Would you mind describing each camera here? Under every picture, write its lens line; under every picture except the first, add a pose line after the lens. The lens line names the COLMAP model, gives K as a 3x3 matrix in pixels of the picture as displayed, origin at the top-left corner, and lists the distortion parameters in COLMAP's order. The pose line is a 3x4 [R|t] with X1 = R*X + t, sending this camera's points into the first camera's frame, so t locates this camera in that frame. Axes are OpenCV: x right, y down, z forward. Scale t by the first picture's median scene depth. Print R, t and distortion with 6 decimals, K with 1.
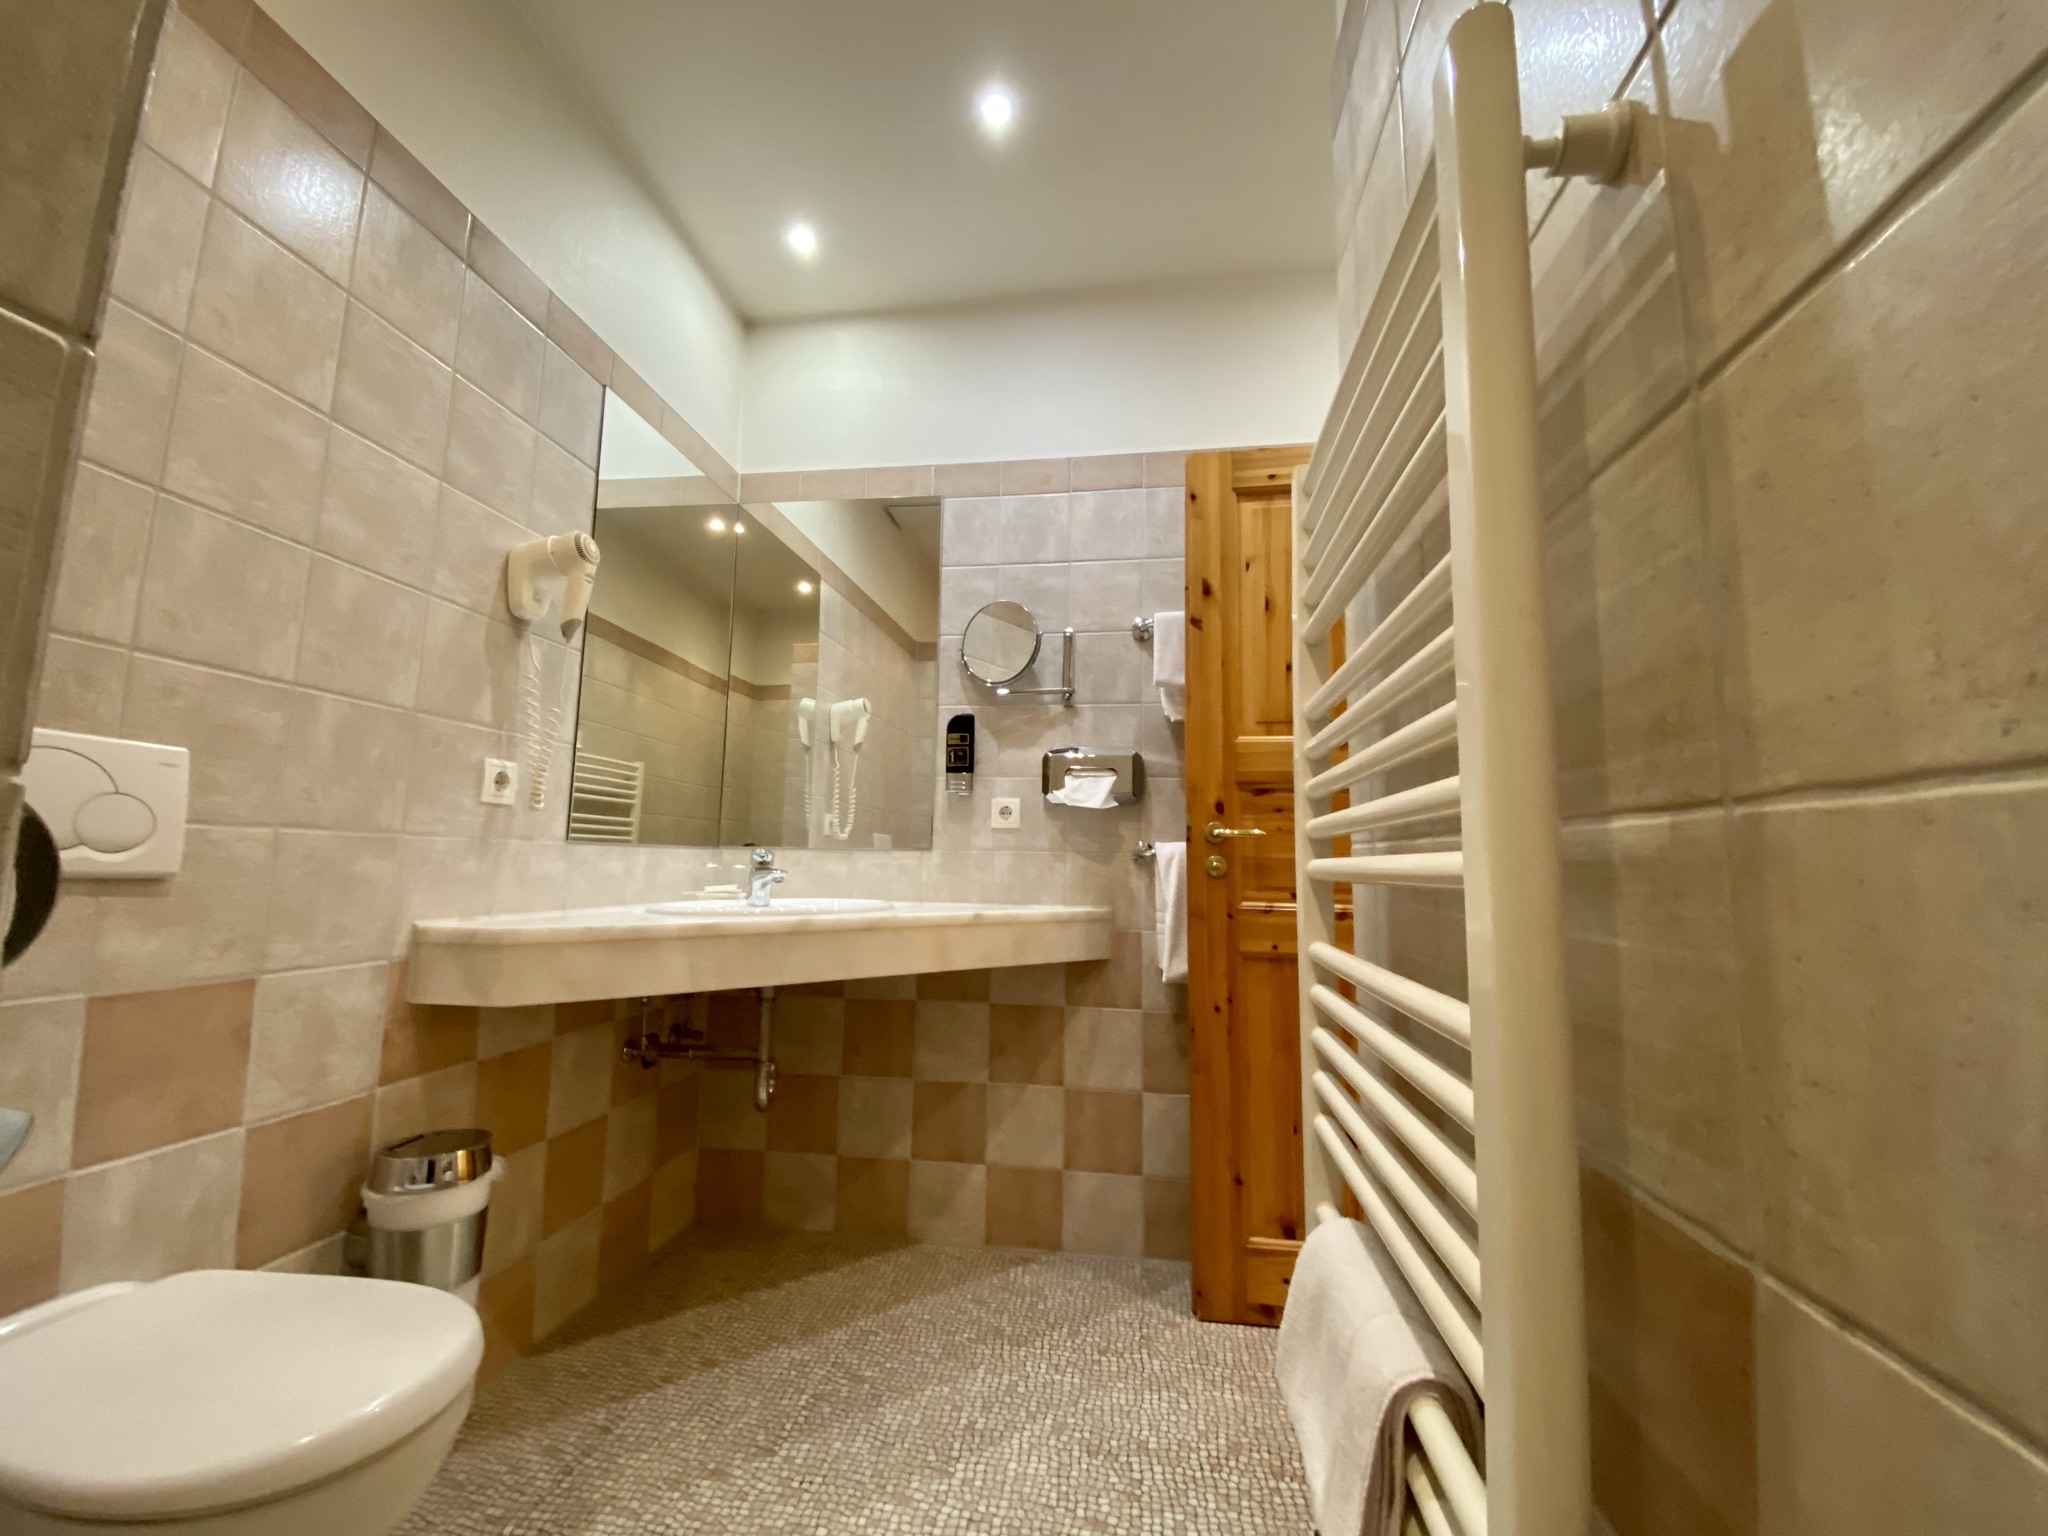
lens RADIAL K [[827.1, 0, 1027.1], [0, 827.1, 771.3], [0, 0, 1]] dist [0.030017, -0.025010]
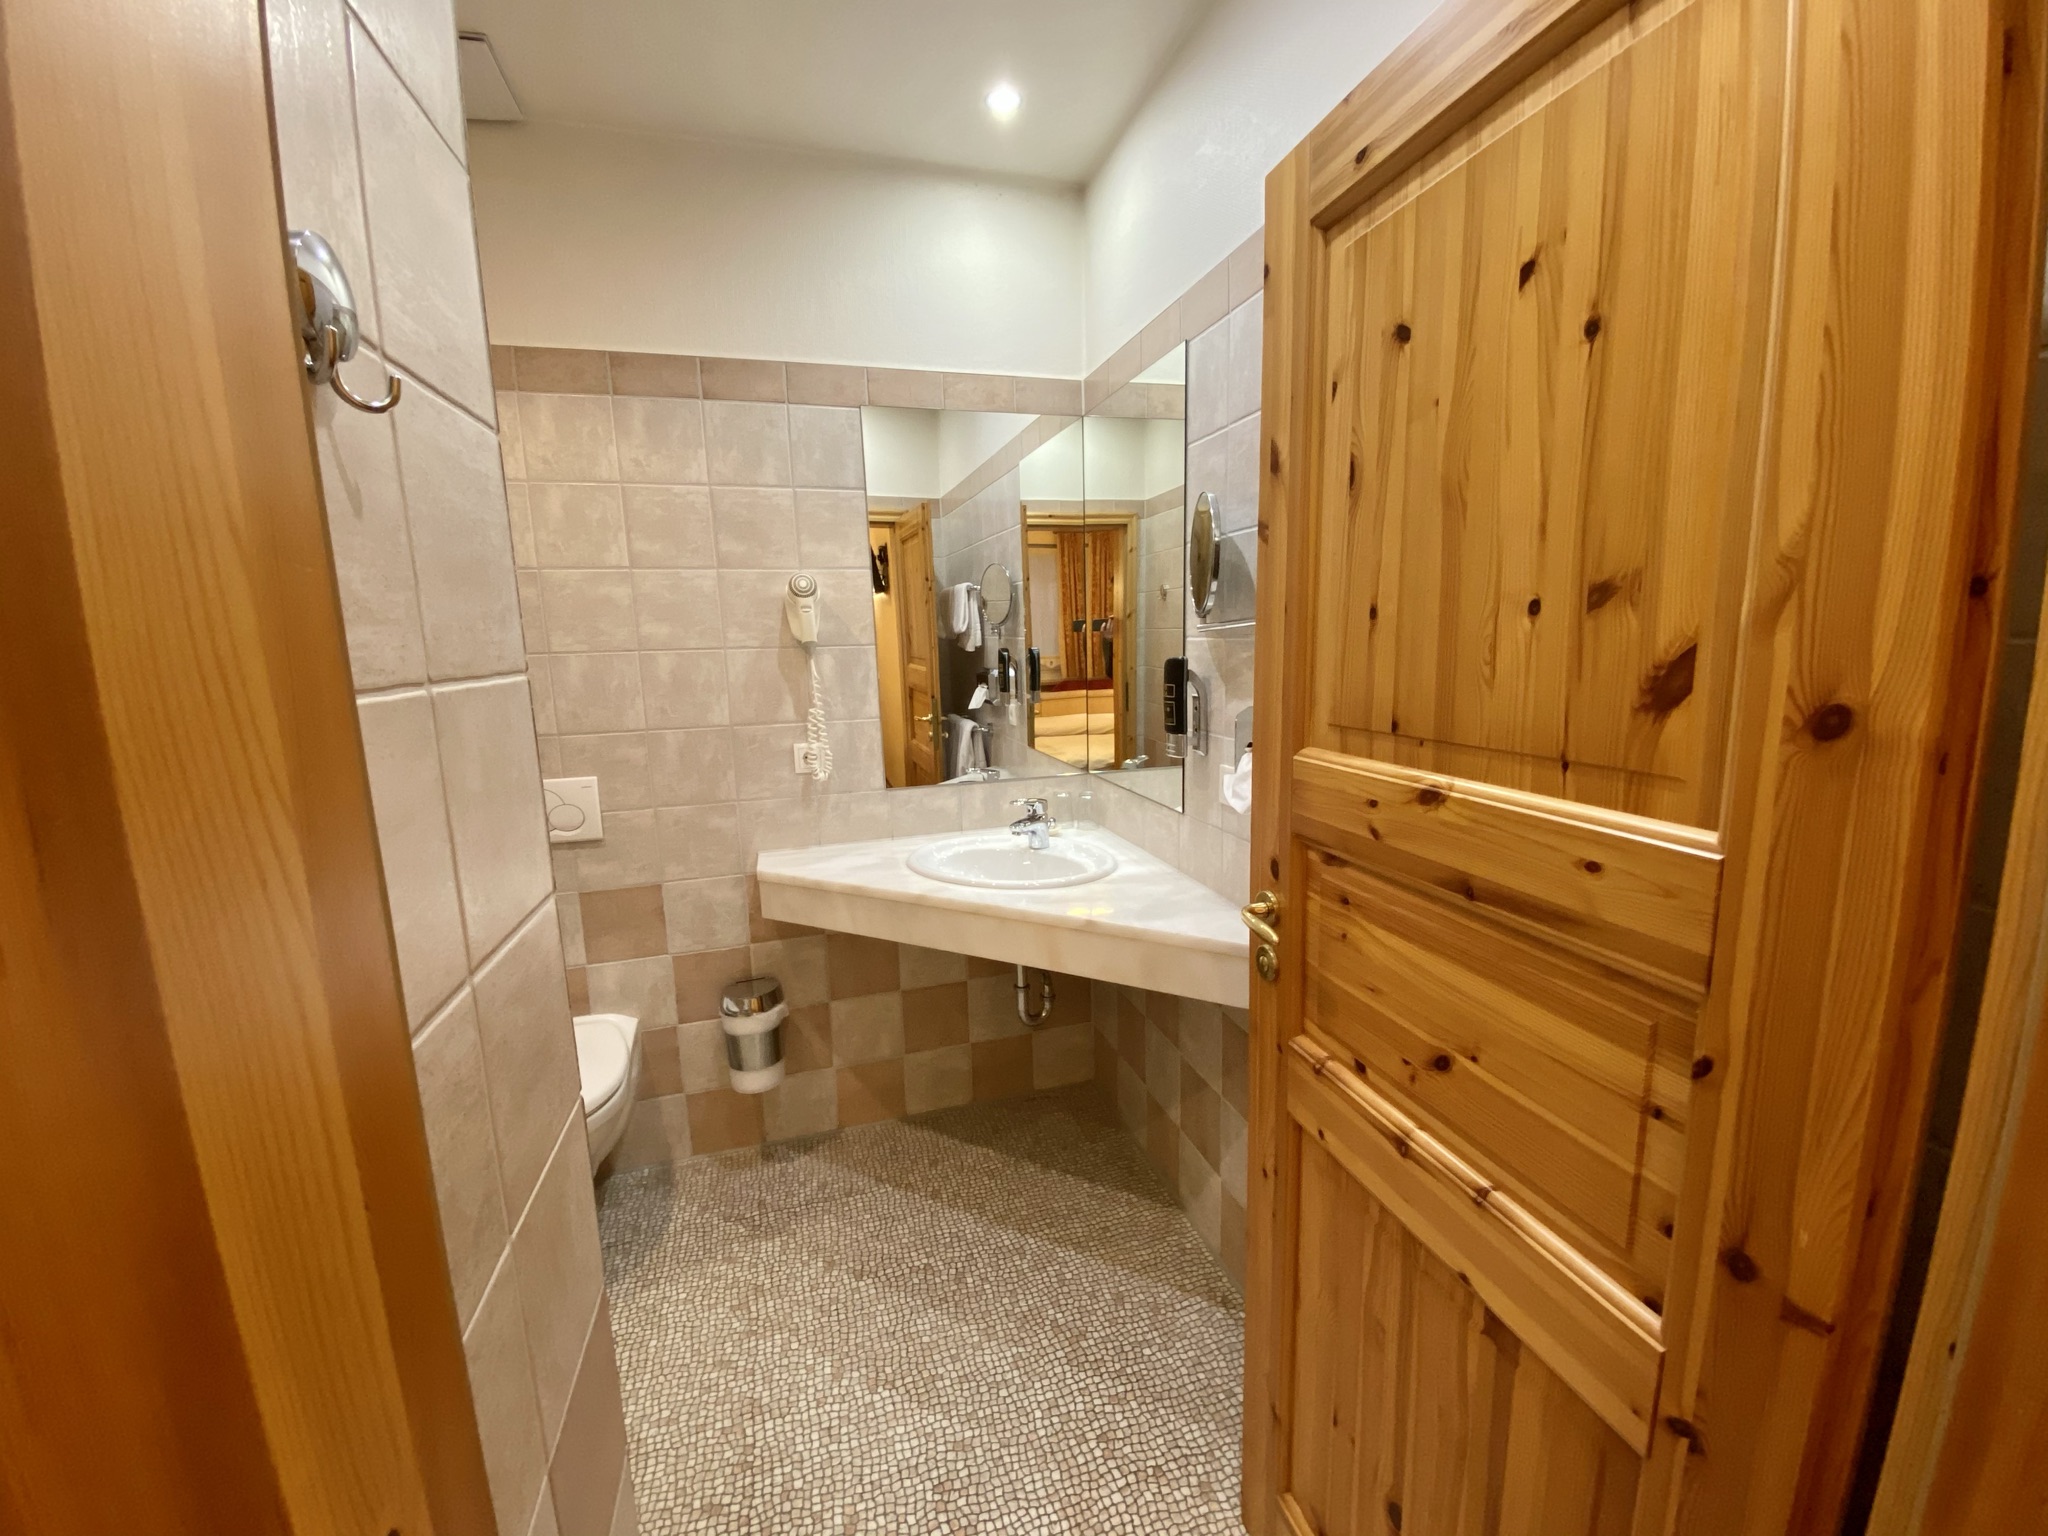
lens RADIAL K [[827.1, 0, 1027.1], [0, 827.1, 771.3], [0, 0, 1]] dist [0.030017, -0.025010]
pose [[0.415754, 0.123122, -0.901105, 0.932550], [0.137185, 0.970968, 0.195962, -0.220238], [0.899071, -0.205090, 0.386793, 0.878238]]
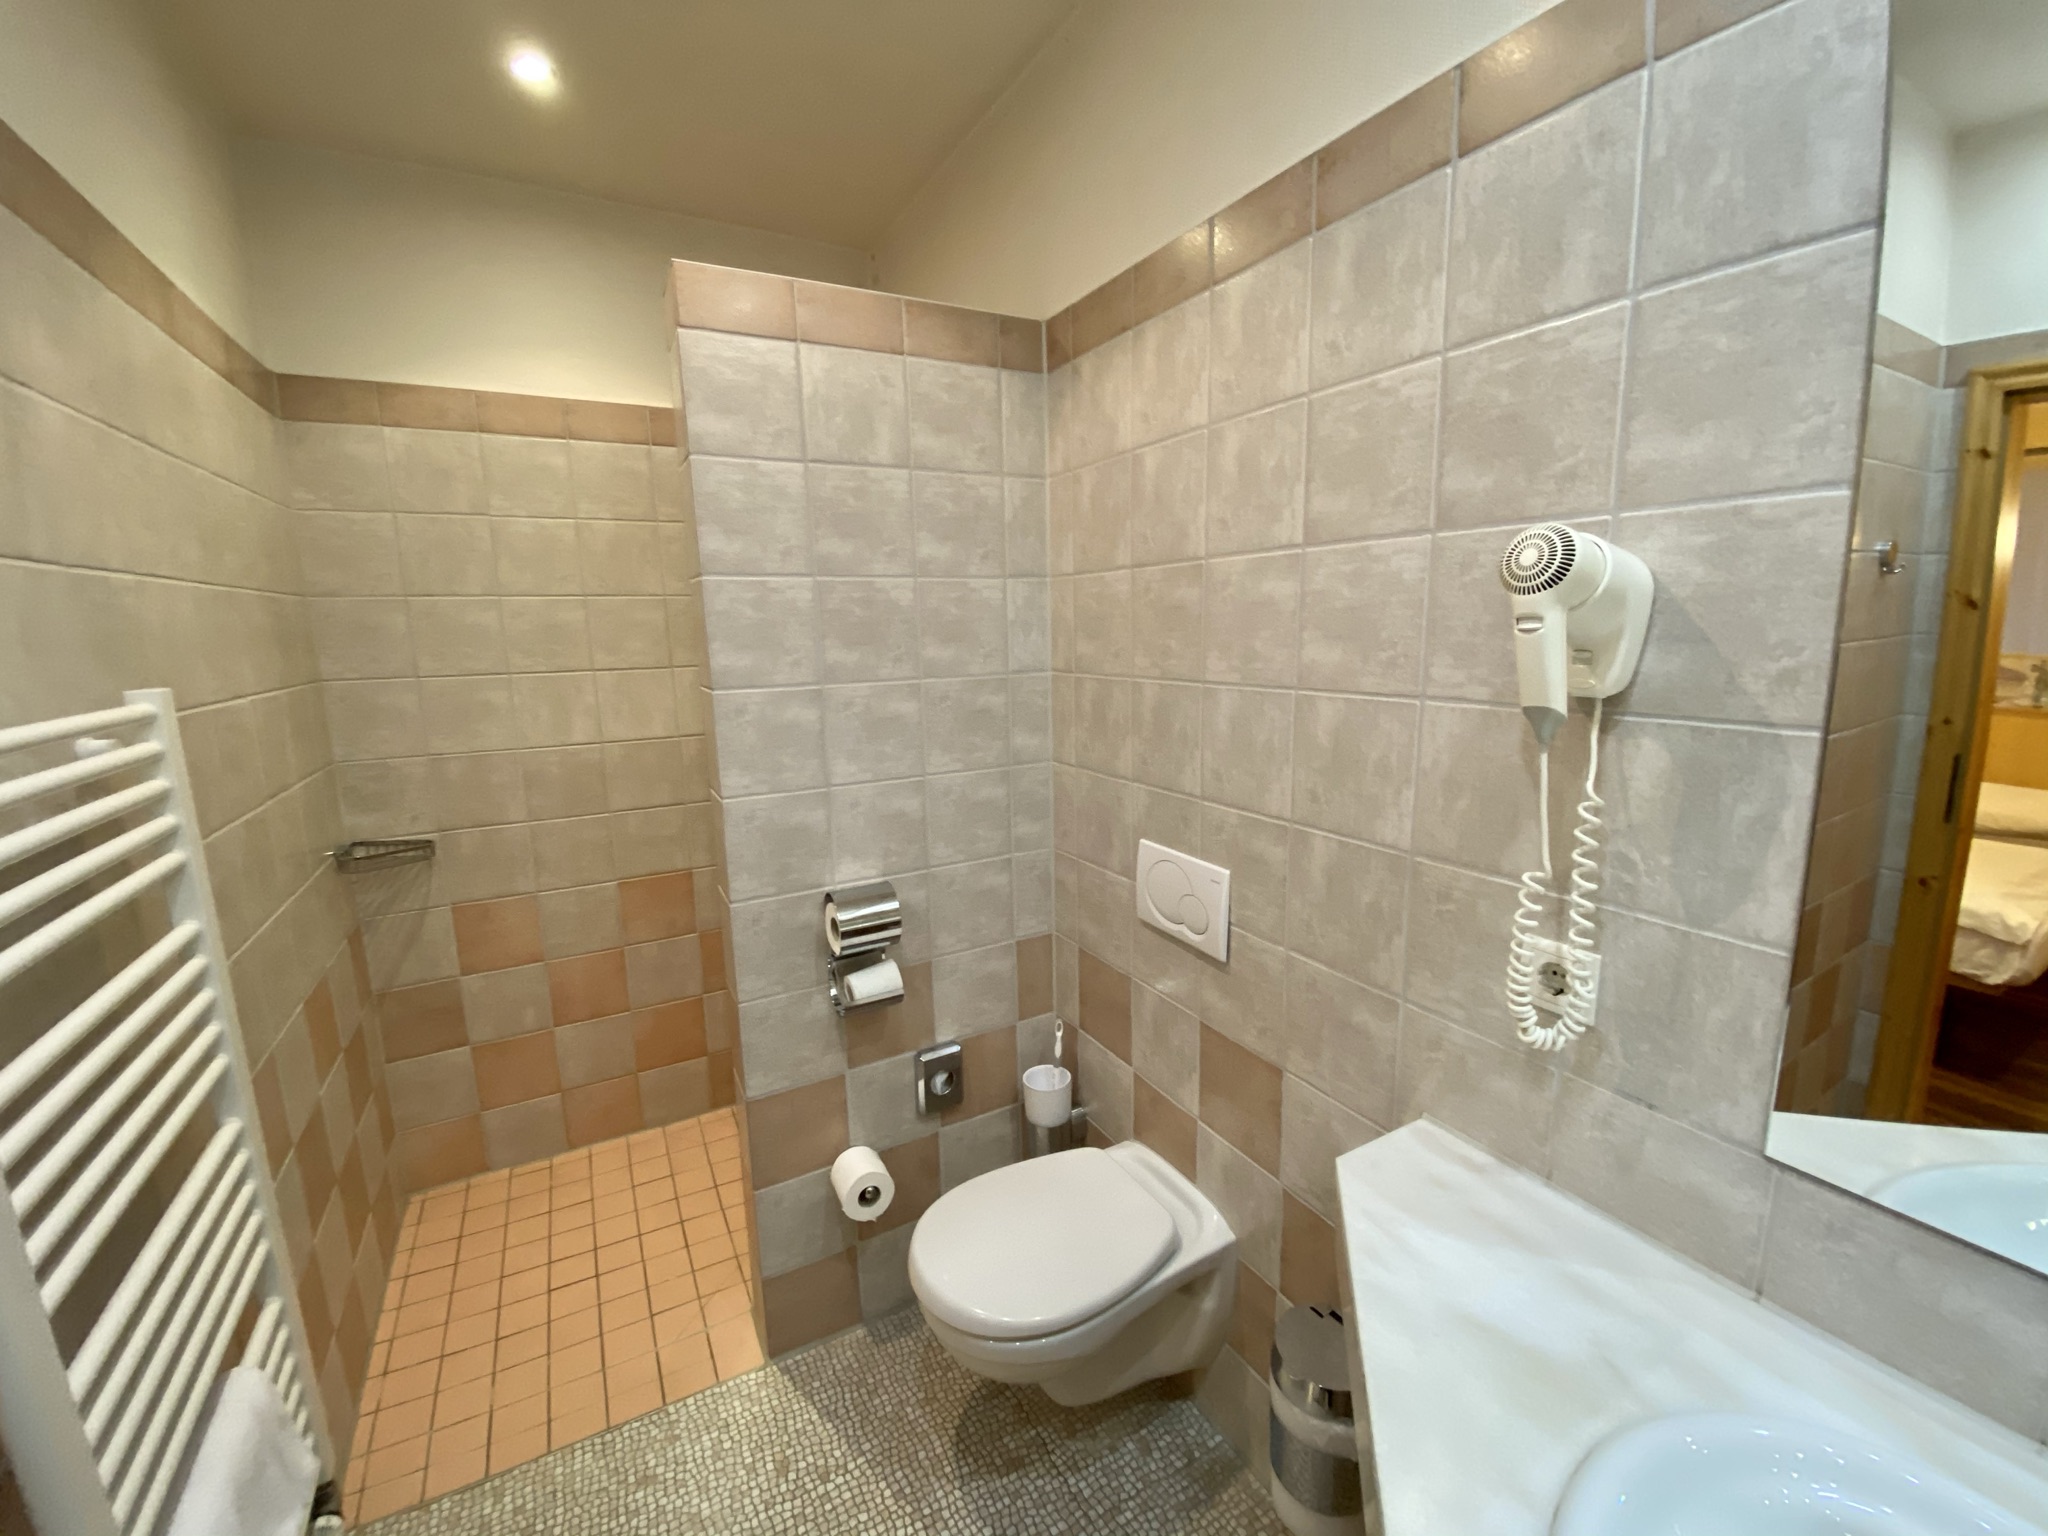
lens RADIAL K [[827.1, 0, 1027.1], [0, 827.1, 771.3], [0, 0, 1]] dist [0.030017, -0.025010]
pose [[-0.791850, 0.102715, -0.602016, 0.015200], [0.072175, 0.994586, 0.074760, -0.232913], [0.606436, 0.015748, -0.794977, 1.400612]]
